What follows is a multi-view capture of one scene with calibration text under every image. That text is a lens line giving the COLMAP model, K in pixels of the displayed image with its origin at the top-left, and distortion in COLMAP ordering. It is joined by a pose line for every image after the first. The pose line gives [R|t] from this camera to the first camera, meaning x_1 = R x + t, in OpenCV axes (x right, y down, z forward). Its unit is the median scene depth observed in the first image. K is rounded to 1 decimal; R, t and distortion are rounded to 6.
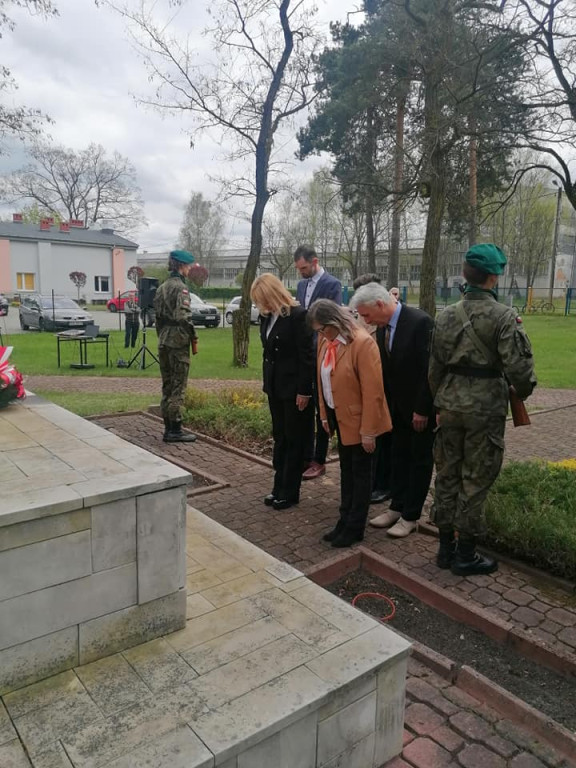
lens RADIAL K [[586.3, 0, 290.0], [0, 586.3, 382.4], [0, 0, 1]] dist [0.069180, -0.075750]
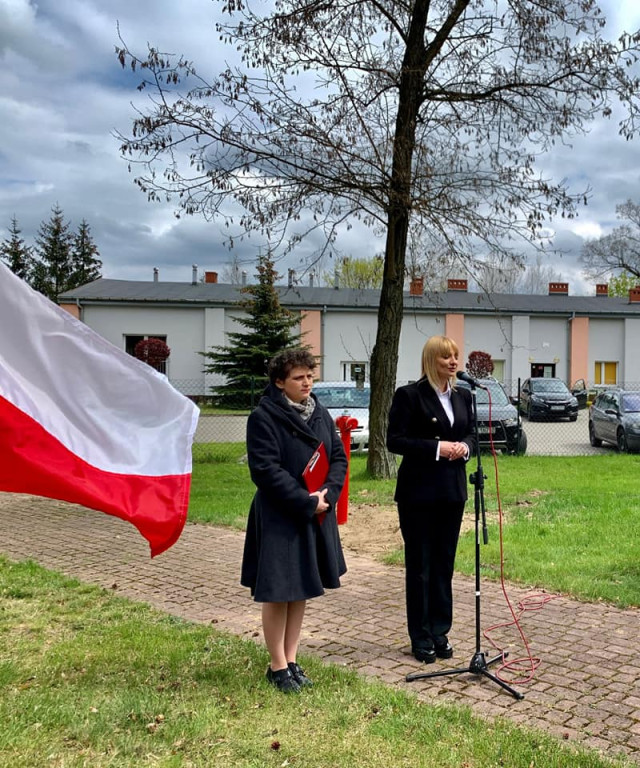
lens RADIAL K [[750.9, 0, 322.8], [0, 750.9, 383.8], [0, 0, 1]] dist [-0.106387, 0.000000]
pose [[0.709459, 0.007029, -0.704712, -0.352457], [-0.120208, 0.986504, -0.111178, -0.106844], [0.694420, 0.163588, 0.700728, 0.845695]]
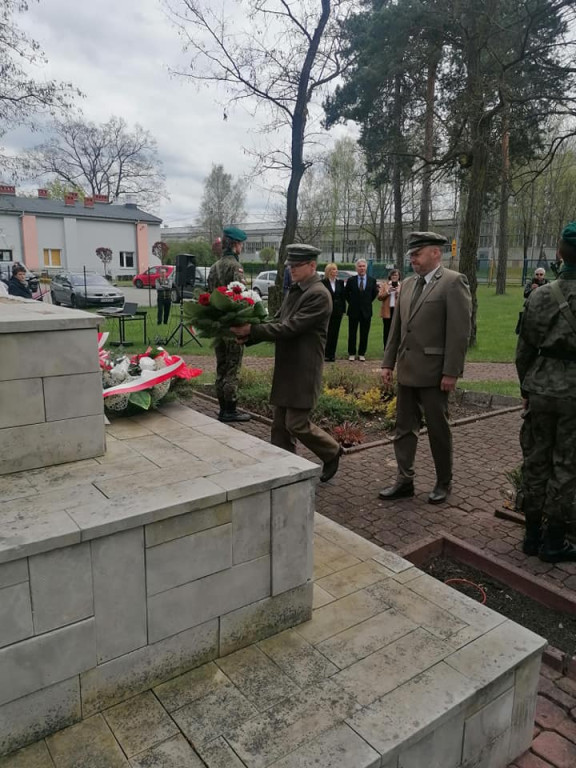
lens RADIAL K [[586.3, 0, 289.2], [0, 586.3, 381.9], [0, 0, 1]] dist [0.069180, -0.075750]
pose [[0.999393, 0.000115, -0.034841, -0.053050], [0.001357, 0.999107, 0.042222, -0.007349], [0.034815, -0.042243, 0.998501, 0.007506]]
